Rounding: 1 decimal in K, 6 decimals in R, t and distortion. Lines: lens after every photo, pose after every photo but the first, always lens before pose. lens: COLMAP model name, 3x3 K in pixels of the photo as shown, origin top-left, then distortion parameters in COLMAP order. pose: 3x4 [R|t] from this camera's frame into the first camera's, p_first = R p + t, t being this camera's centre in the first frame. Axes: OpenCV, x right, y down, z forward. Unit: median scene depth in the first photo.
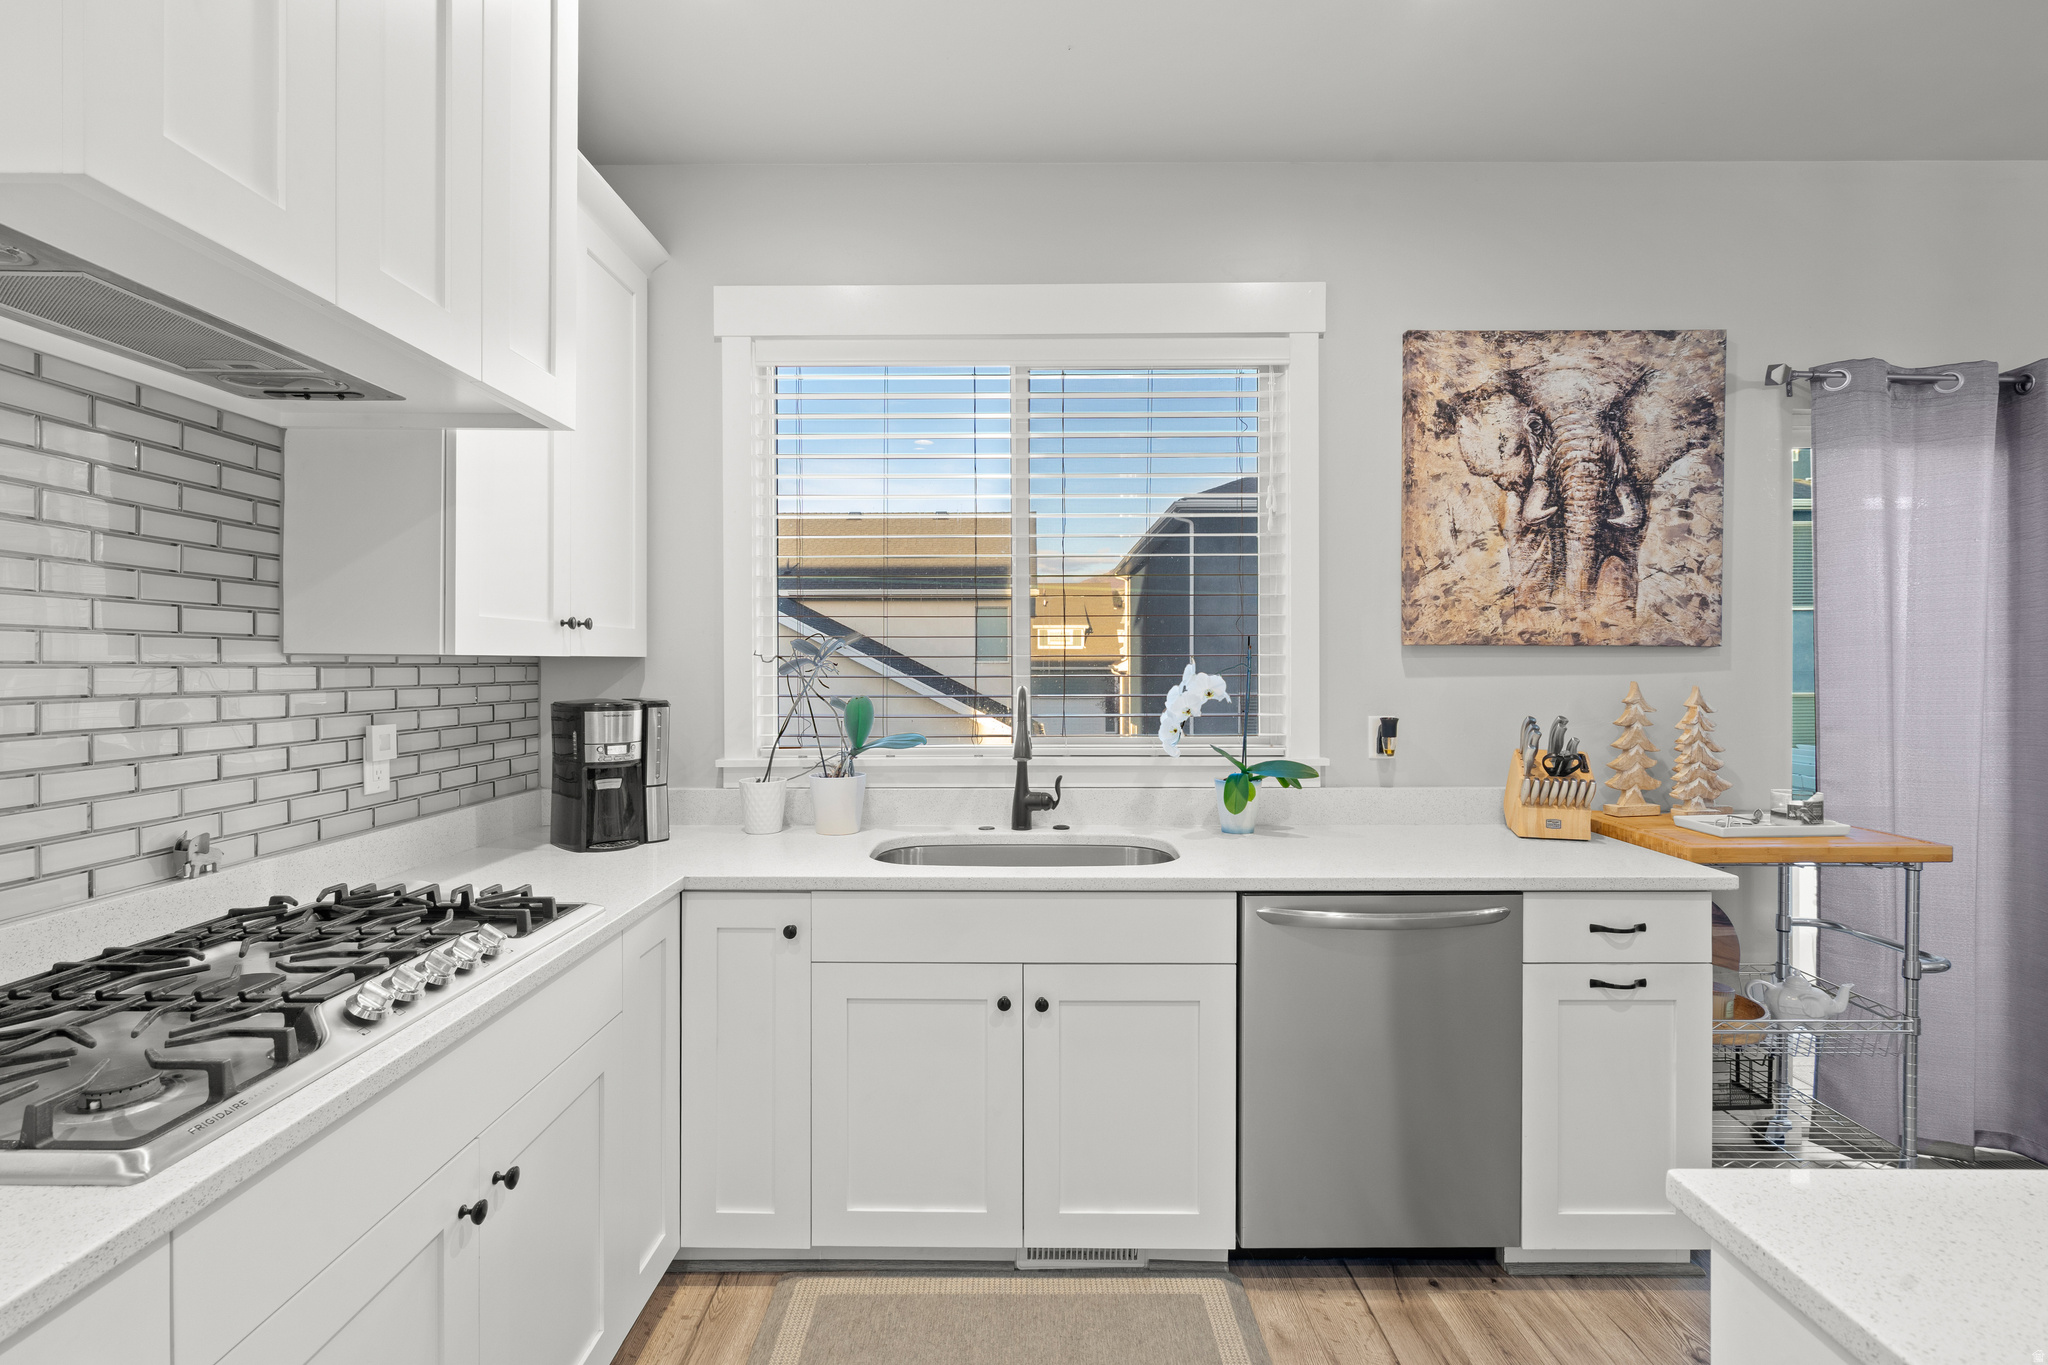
lens RADIAL K [[930.3, 0, 1015.3], [0, 930.3, 669.7], [0, 0, 1]] dist [-0.001650, 0.000984]
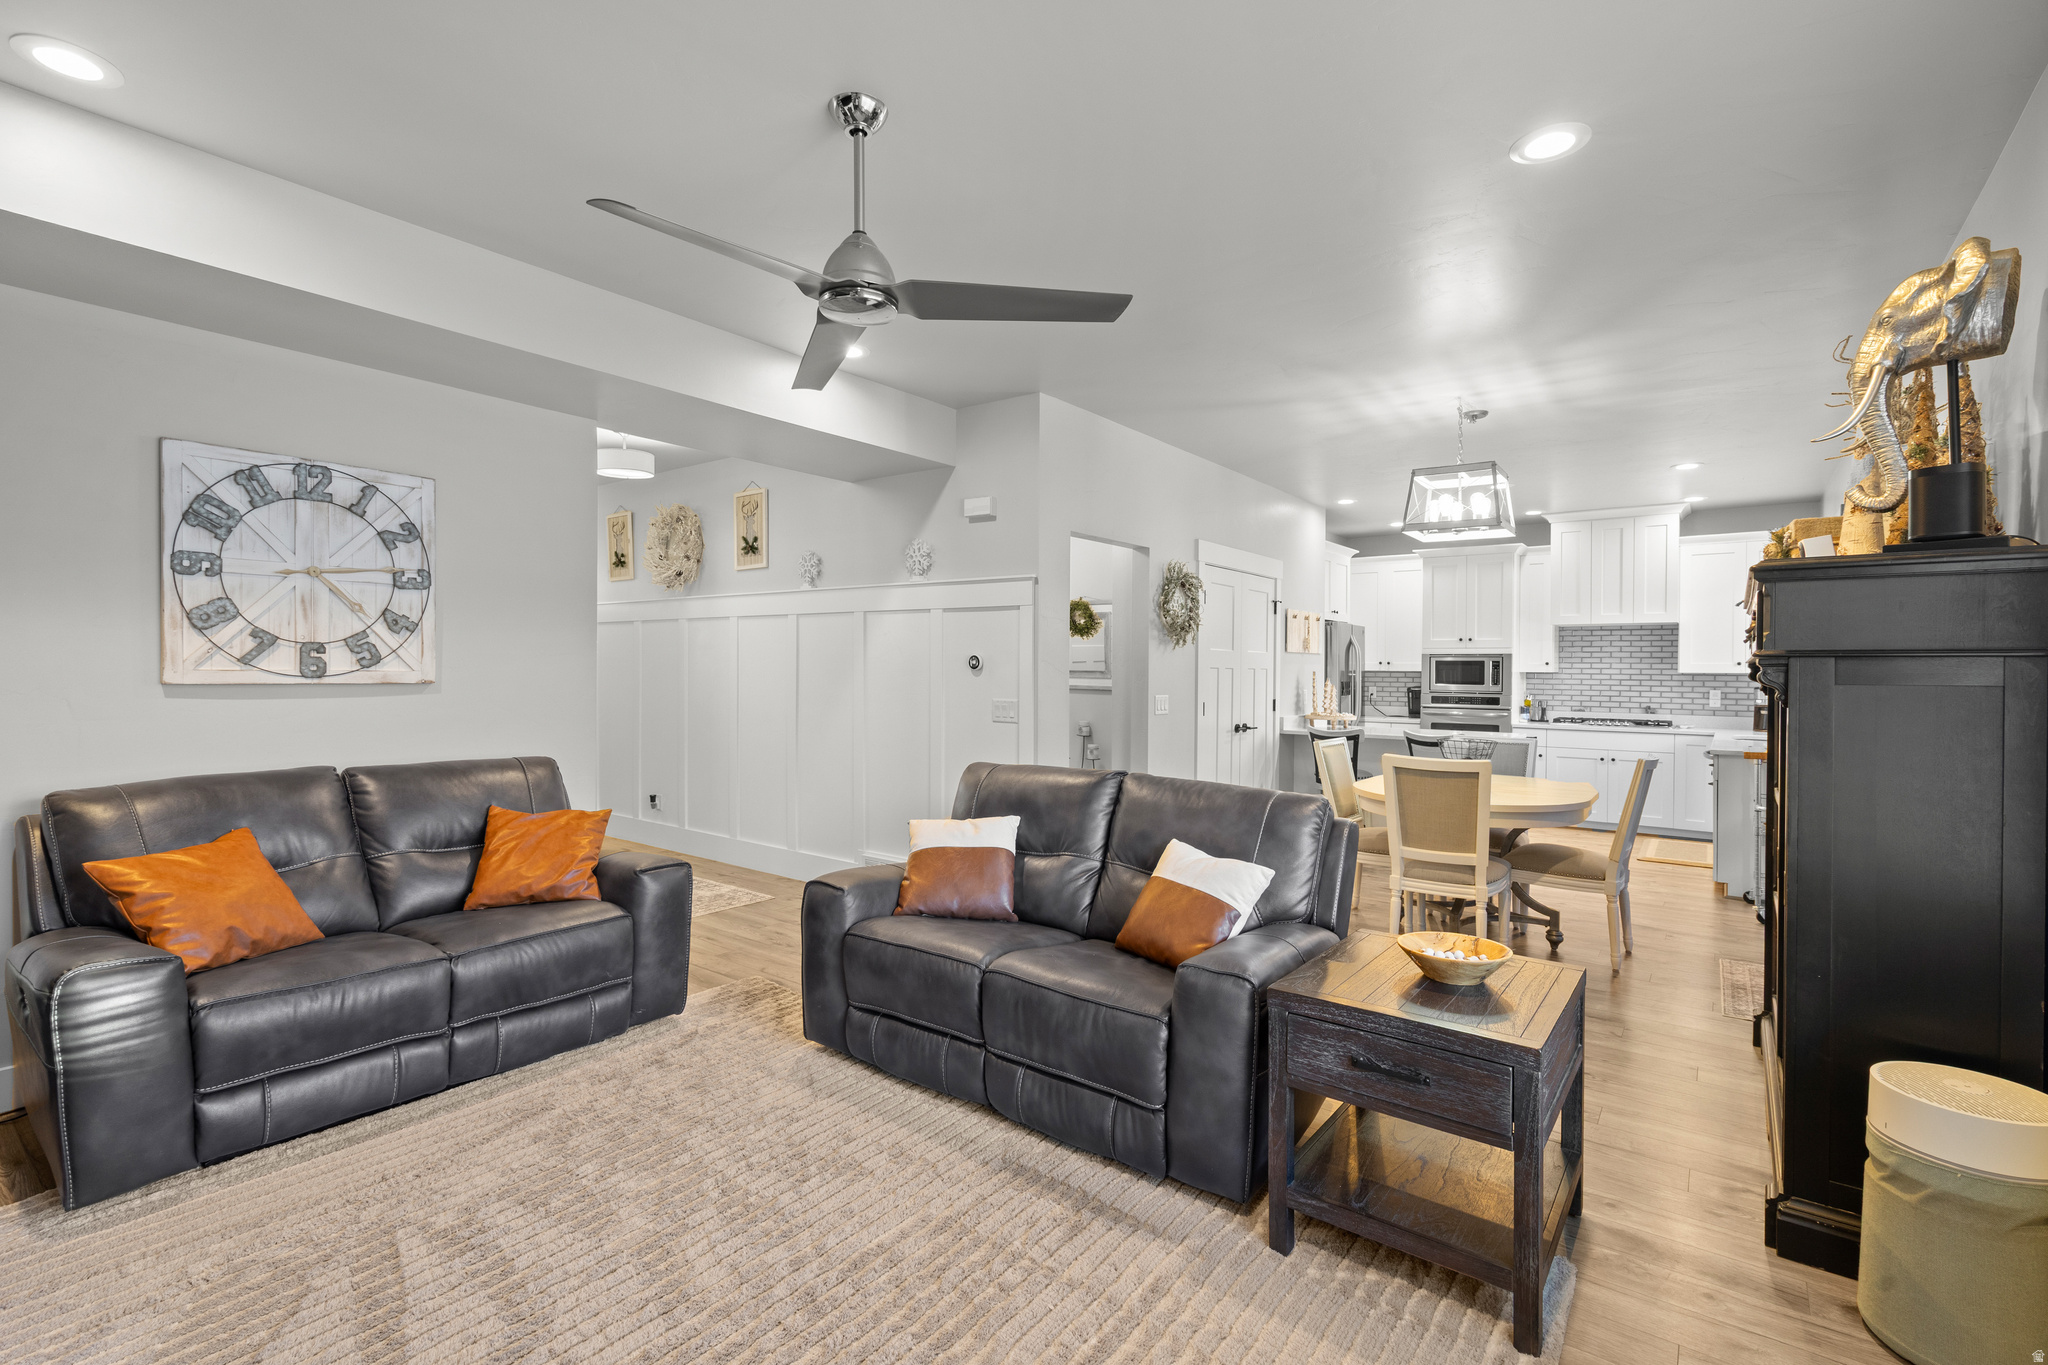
lens RADIAL K [[930.3, 0, 1011.6], [0, 930.3, 671.4], [0, 0, 1]] dist [-0.001650, 0.000984]
pose [[-0.607661, -0.003650, -0.794188, 3.393573], [-0.011200, 0.999929, 0.003974, -0.003085], [0.794117, 0.011310, -0.607659, 0.798247]]
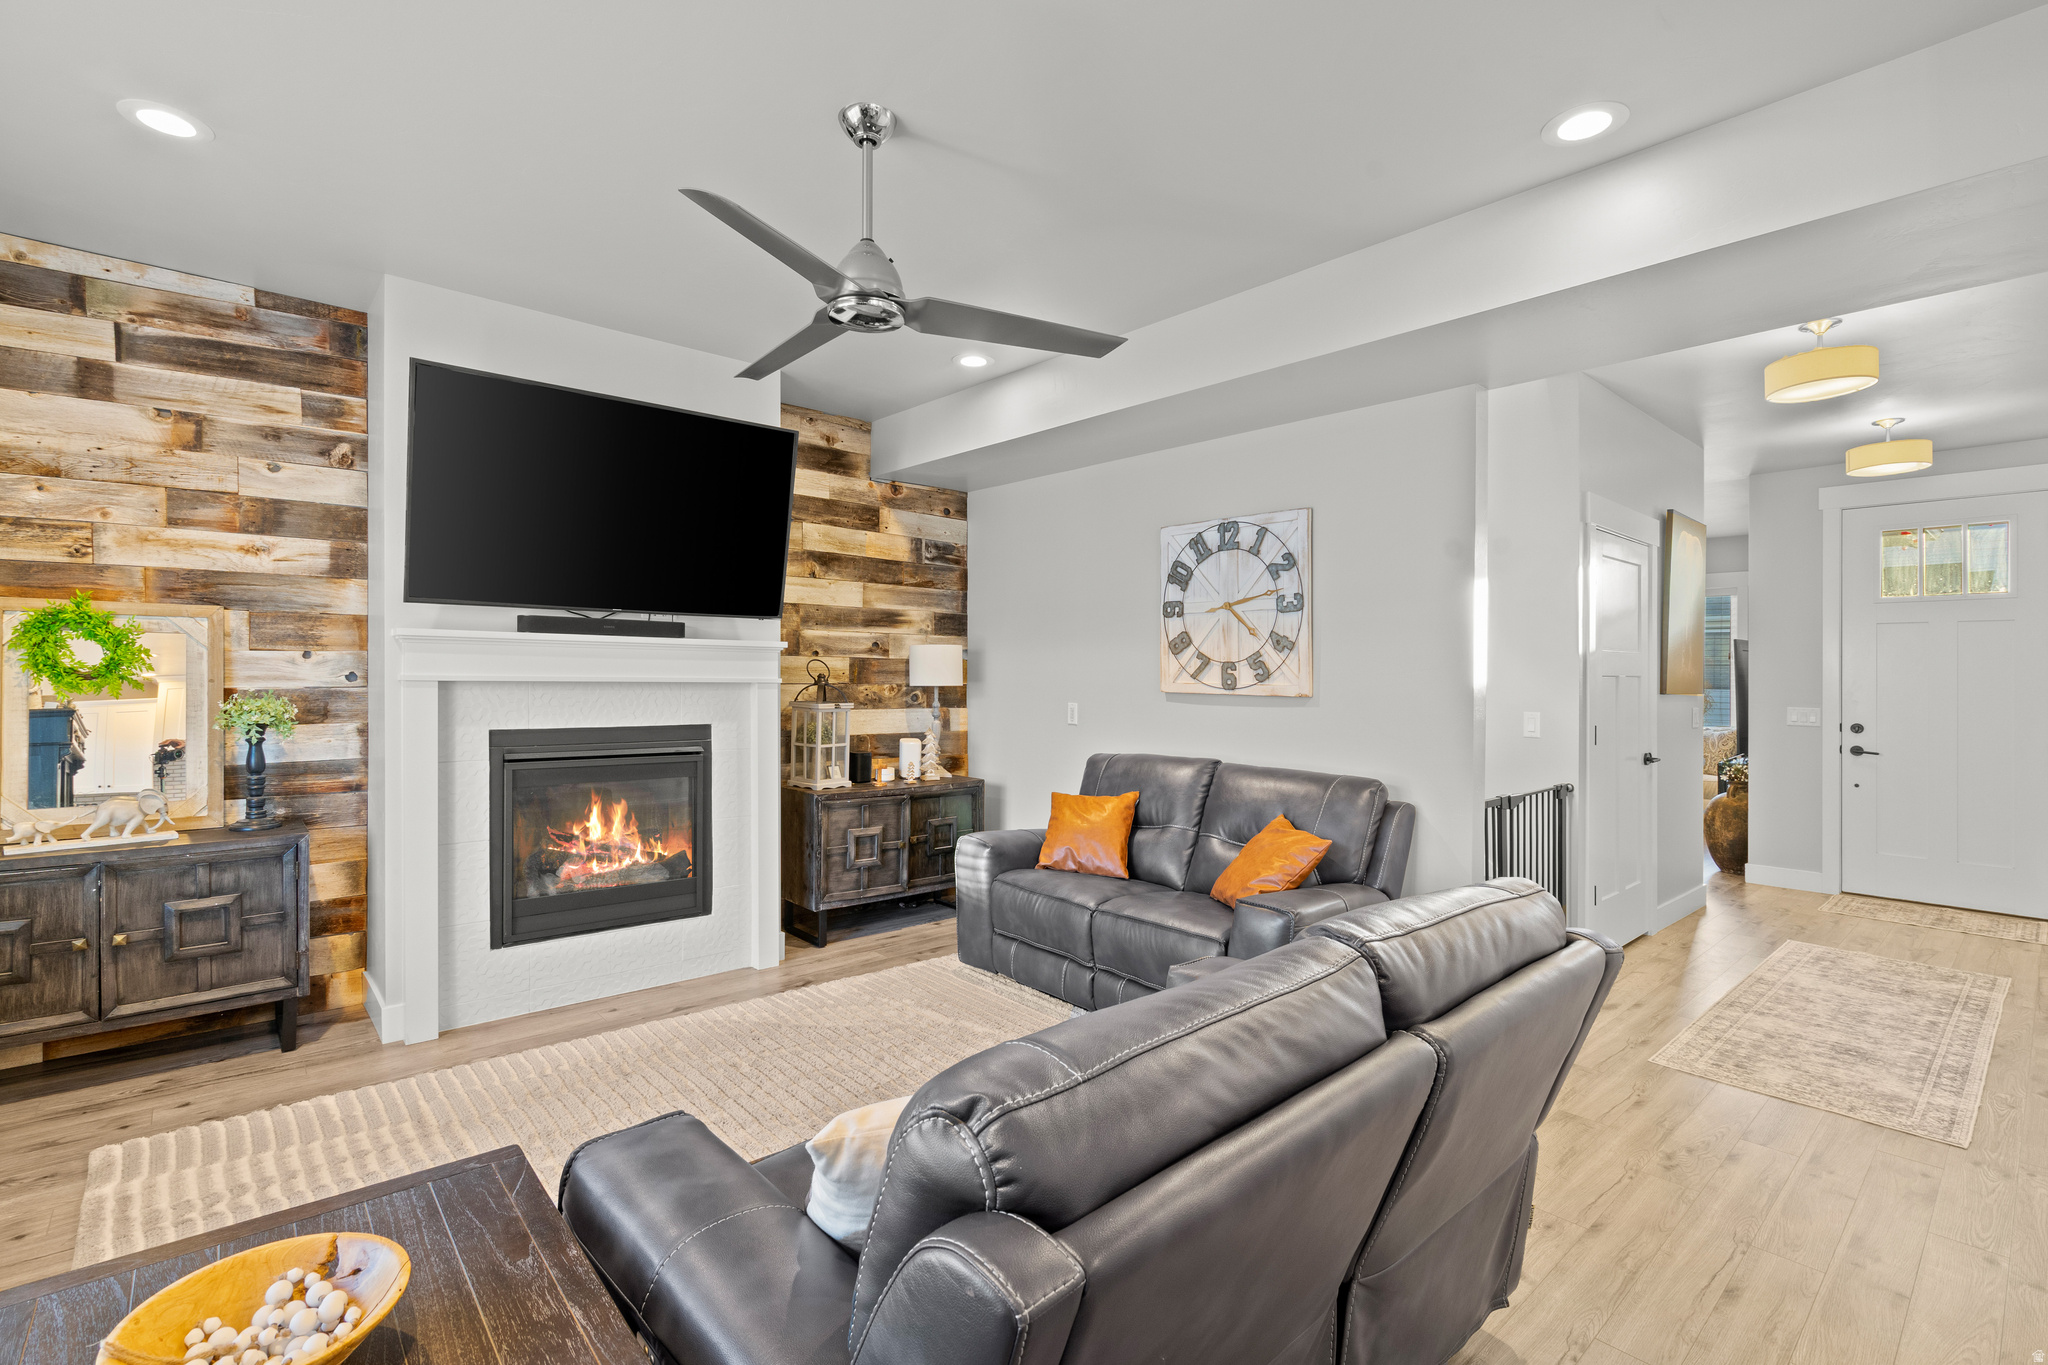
lens RADIAL K [[930.3, 0, 988.7], [0, 930.3, 679.7], [0, 0, 1]] dist [-0.001650, 0.000984]
pose [[-0.651904, -0.014151, 0.758170, 1.978710], [-0.008858, 0.999900, 0.011046, -0.010192], [-0.758250, 0.000485, -0.651964, 0.631970]]
